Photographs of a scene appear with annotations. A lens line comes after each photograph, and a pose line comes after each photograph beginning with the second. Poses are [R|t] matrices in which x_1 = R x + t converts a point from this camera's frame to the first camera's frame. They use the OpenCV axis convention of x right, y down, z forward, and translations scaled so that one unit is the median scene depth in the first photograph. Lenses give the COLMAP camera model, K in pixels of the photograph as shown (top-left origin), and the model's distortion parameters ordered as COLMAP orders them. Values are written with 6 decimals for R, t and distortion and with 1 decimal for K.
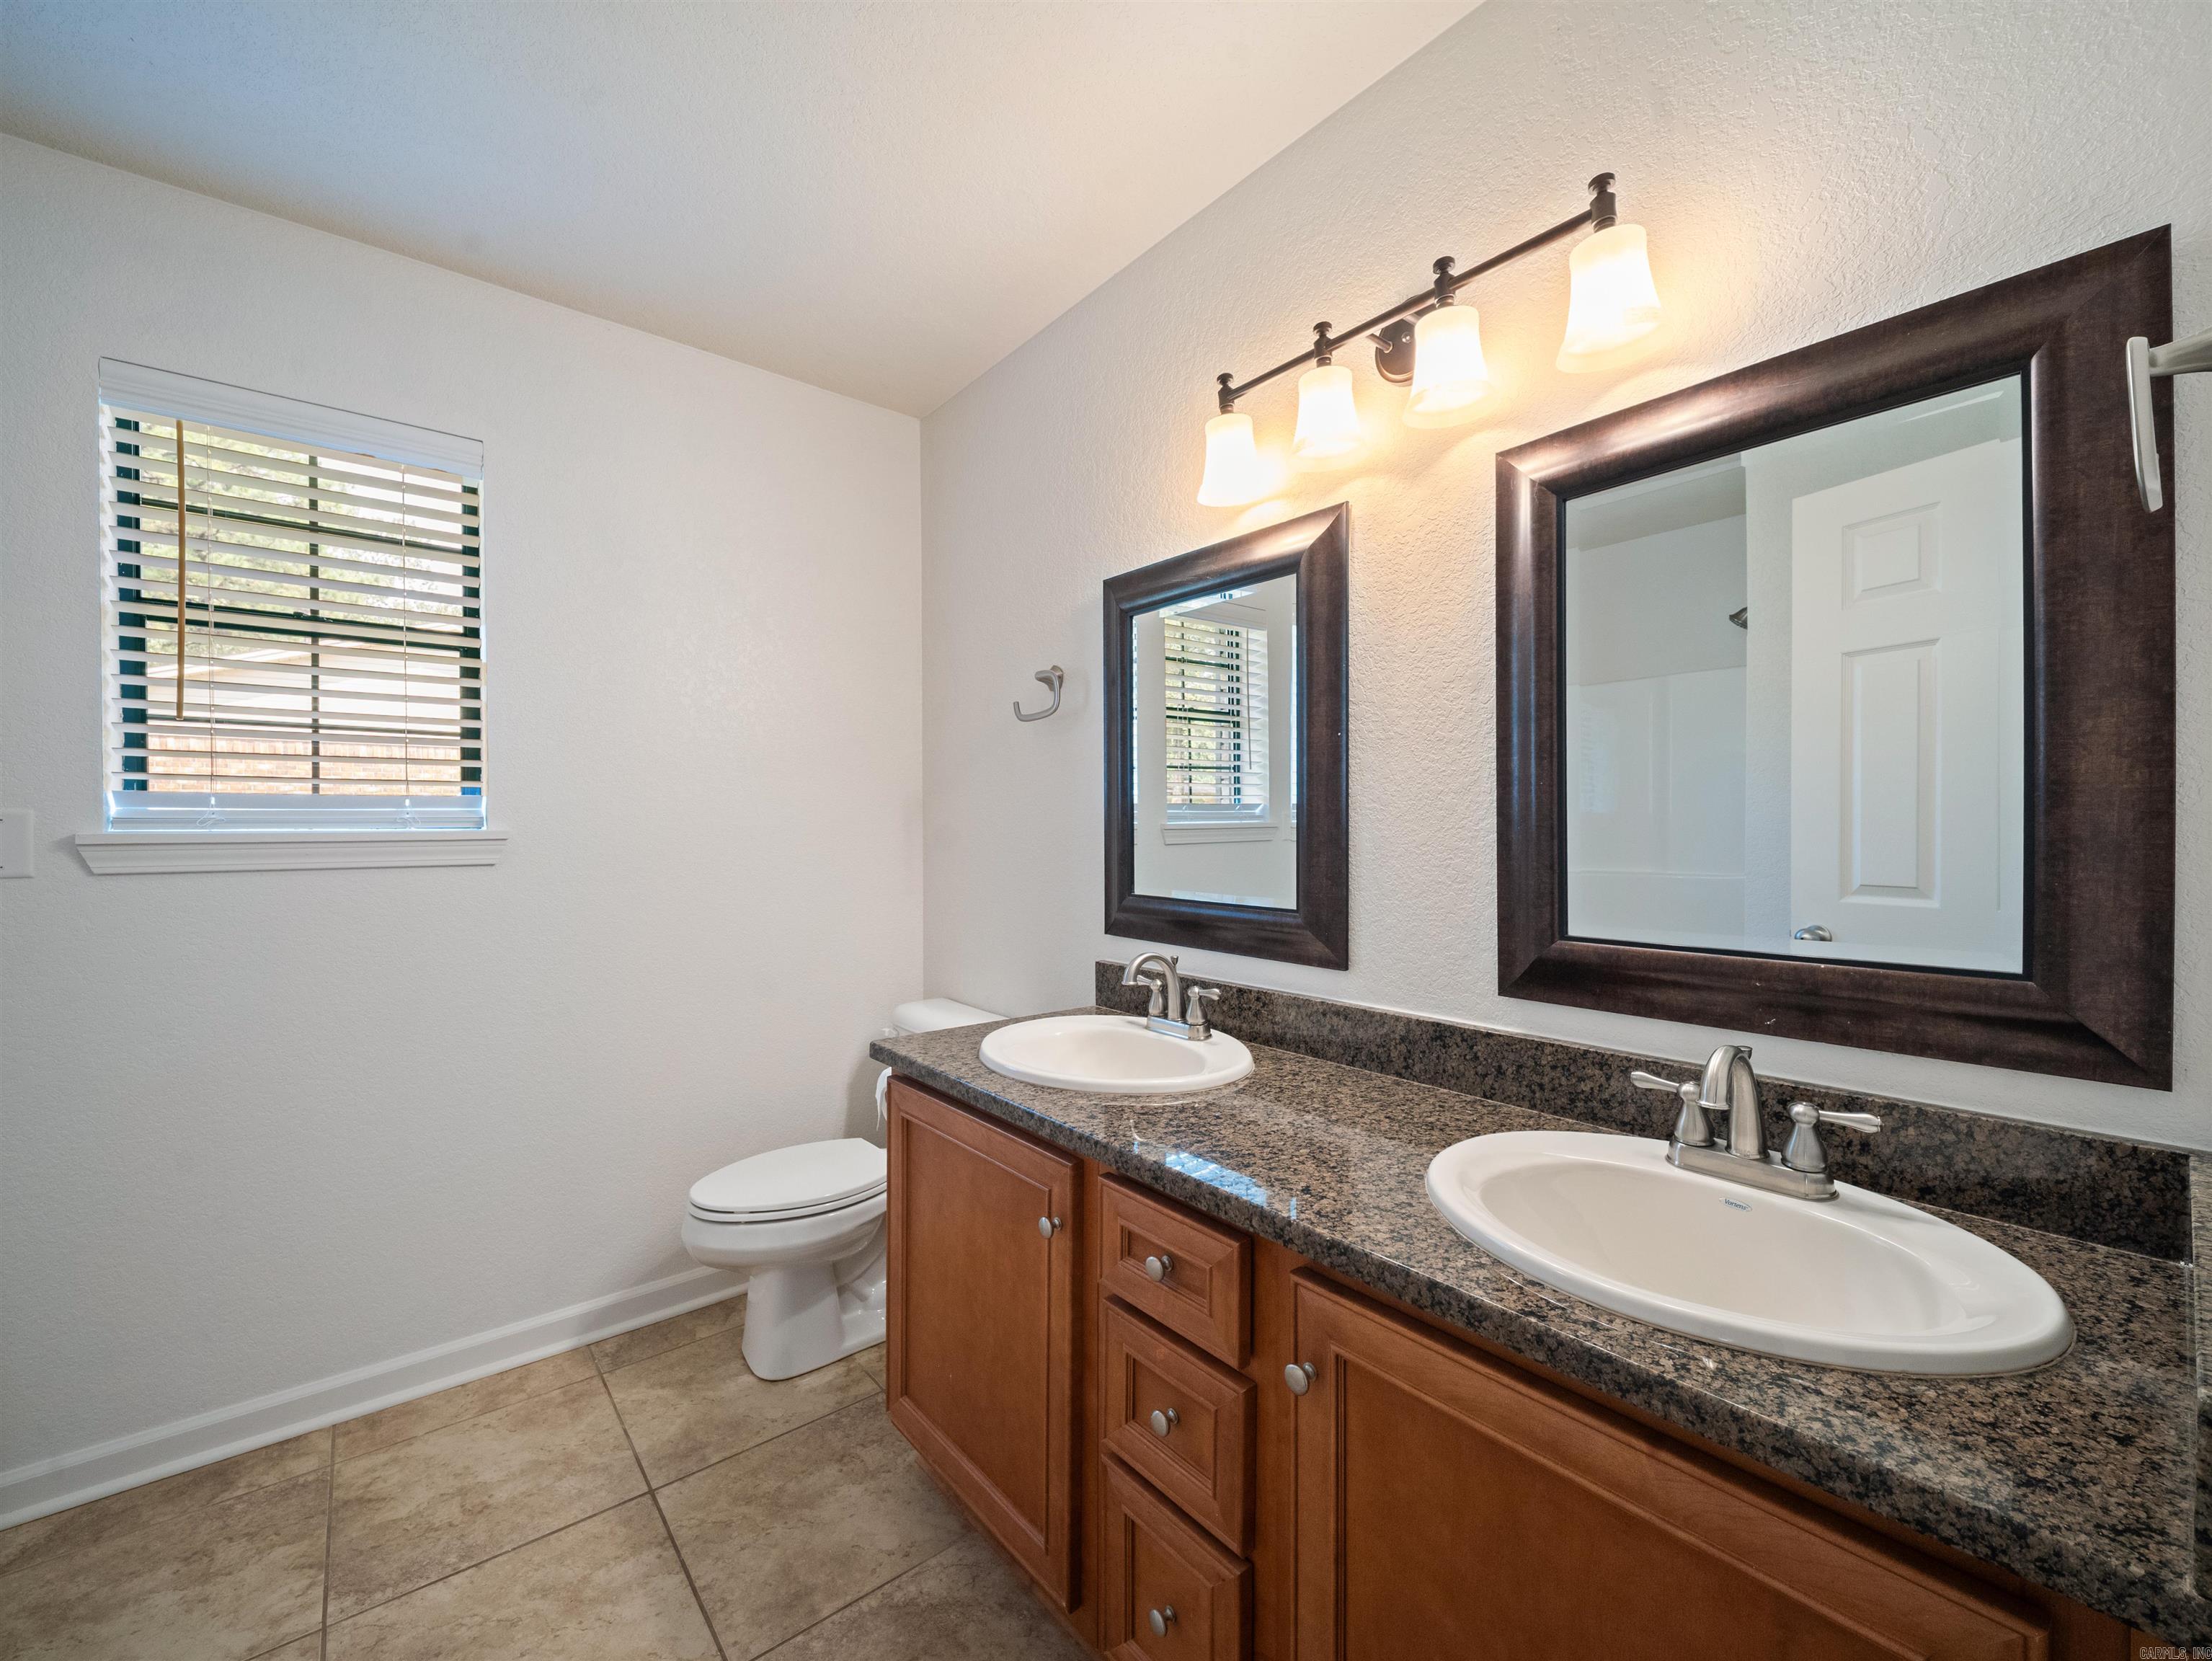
lens RADIAL K [[889.7, 0, 1061.4], [0, 889.7, 824.3], [0, 0, 1]] dist [-0.002766, -0.000453]
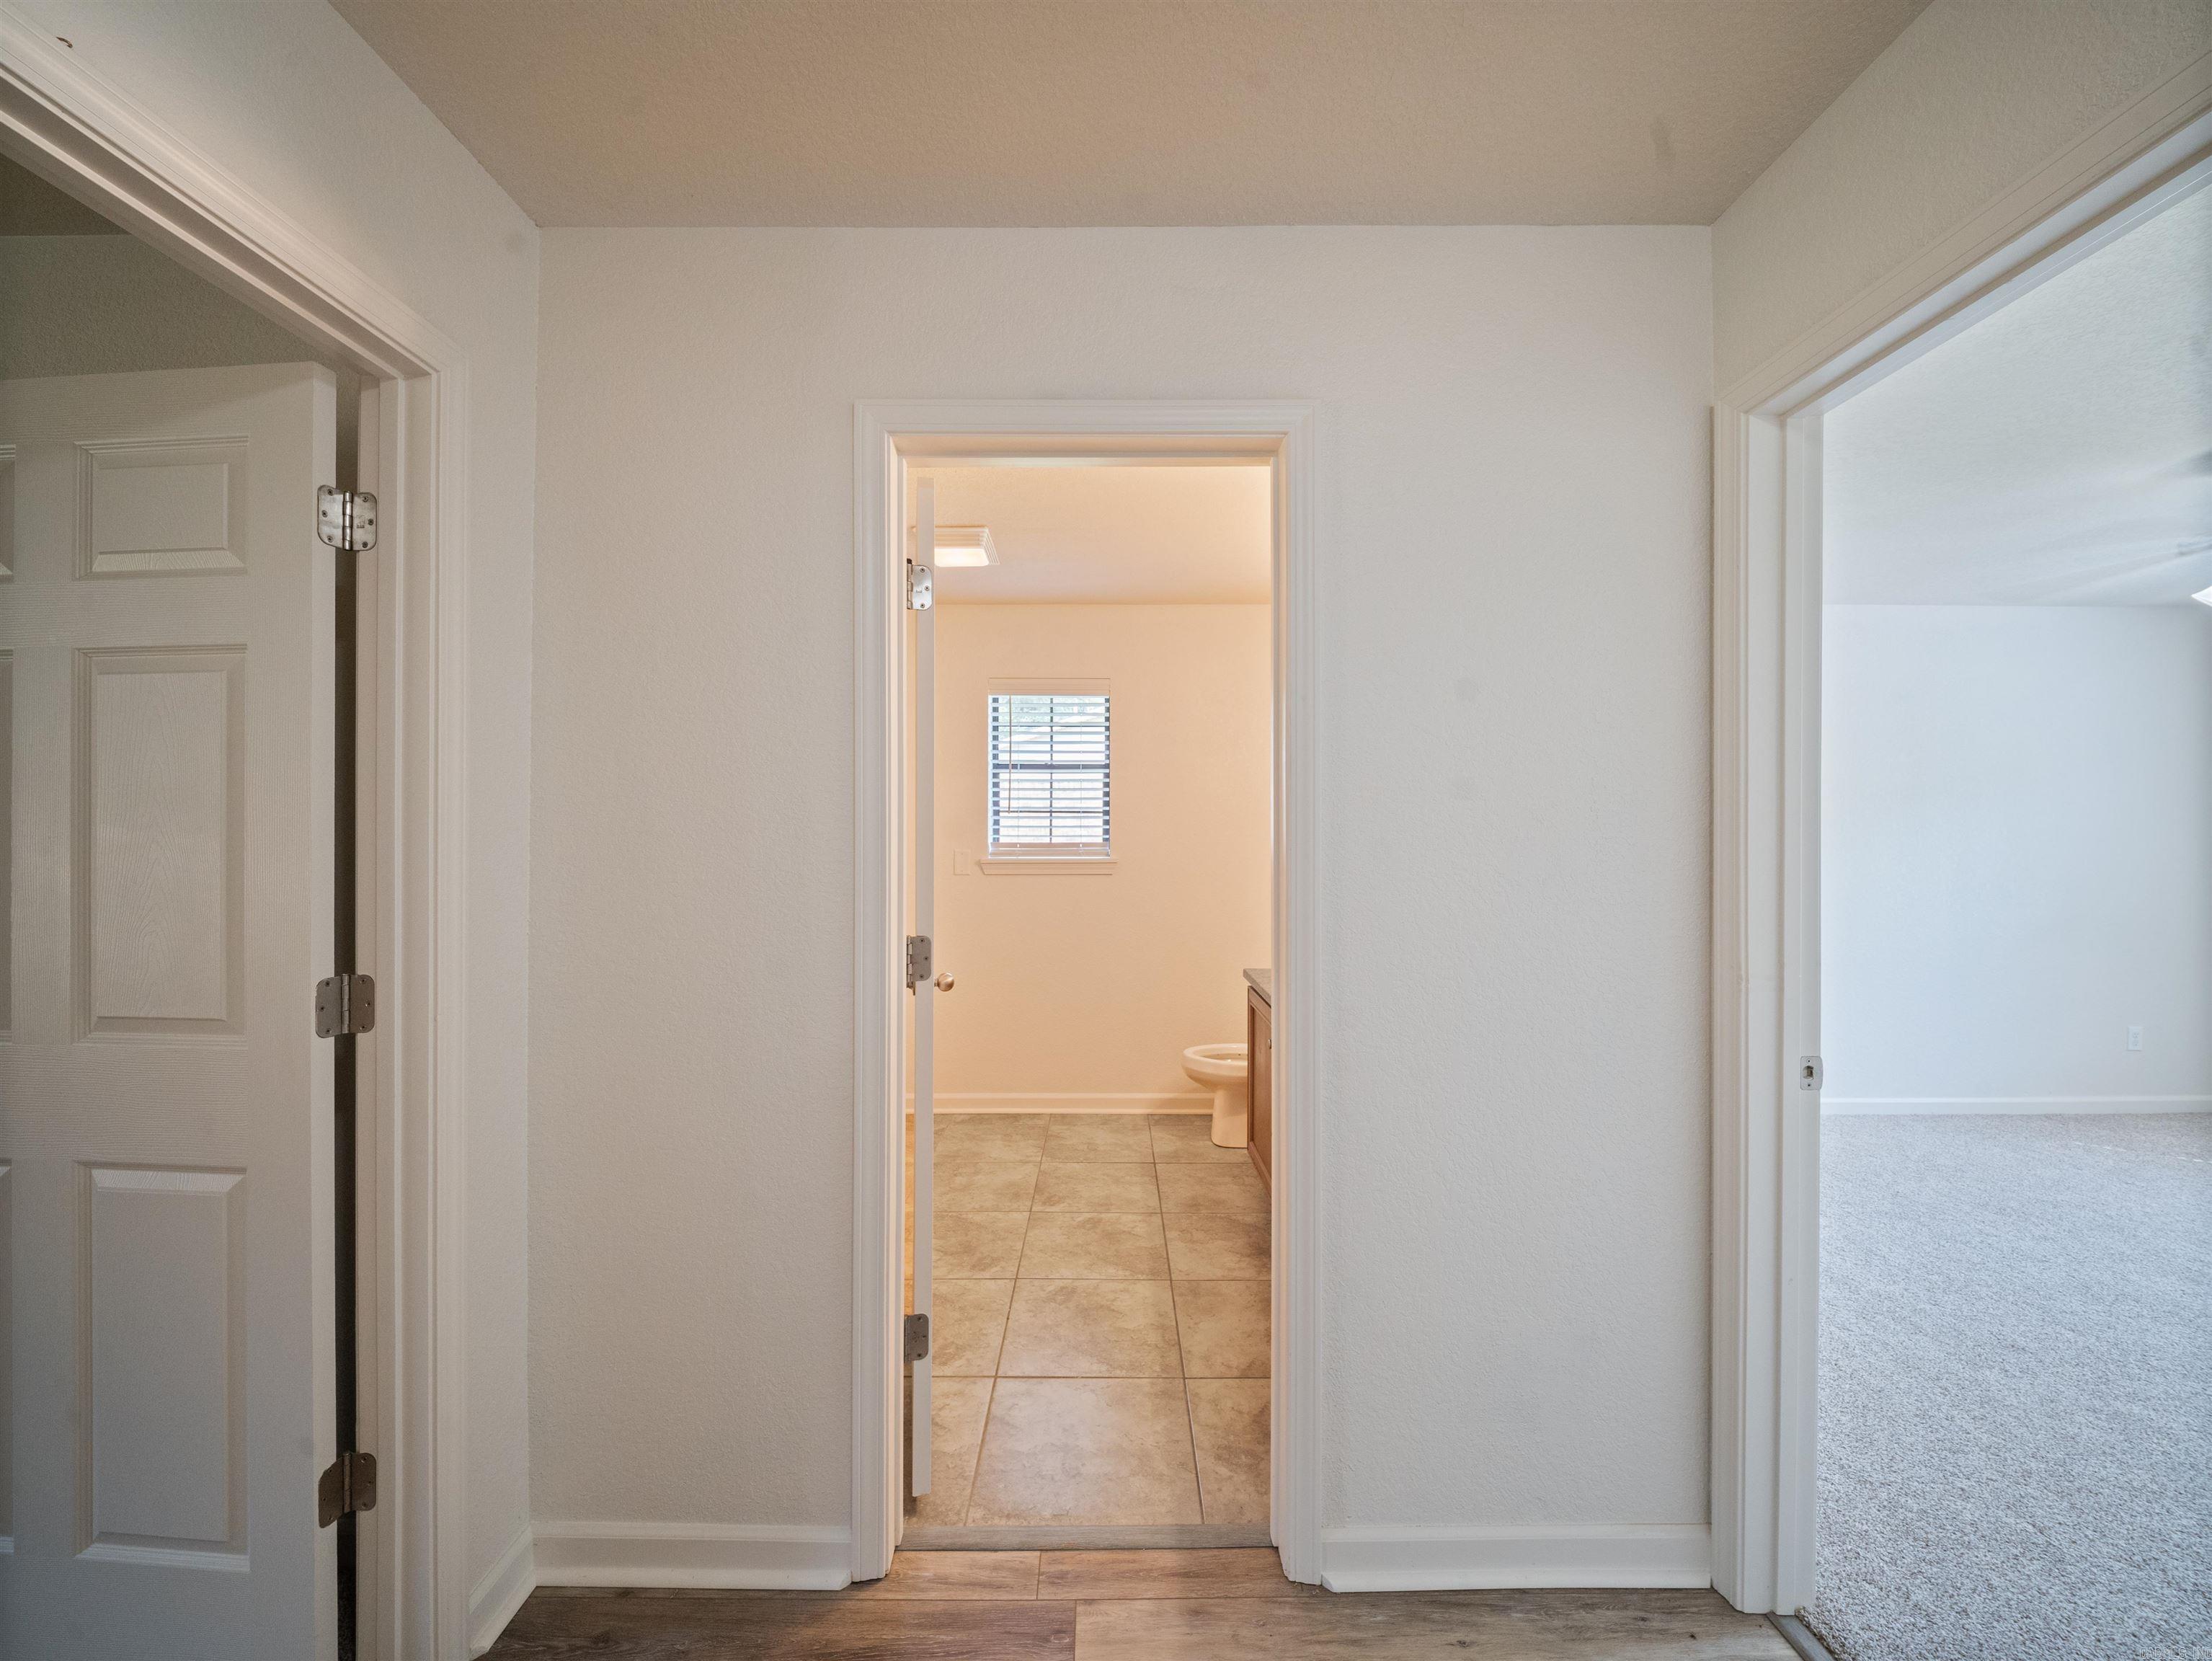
lens RADIAL K [[874.5, 0, 1093.6], [0, 874.5, 813.0], [0, 0, 1]] dist [0.017789, -0.012030]
pose [[0.767289, -0.011394, -0.641200, 0.753724], [-0.011433, 0.999440, -0.031442, -0.041166], [0.641199, 0.031456, 0.766730, -0.722069]]
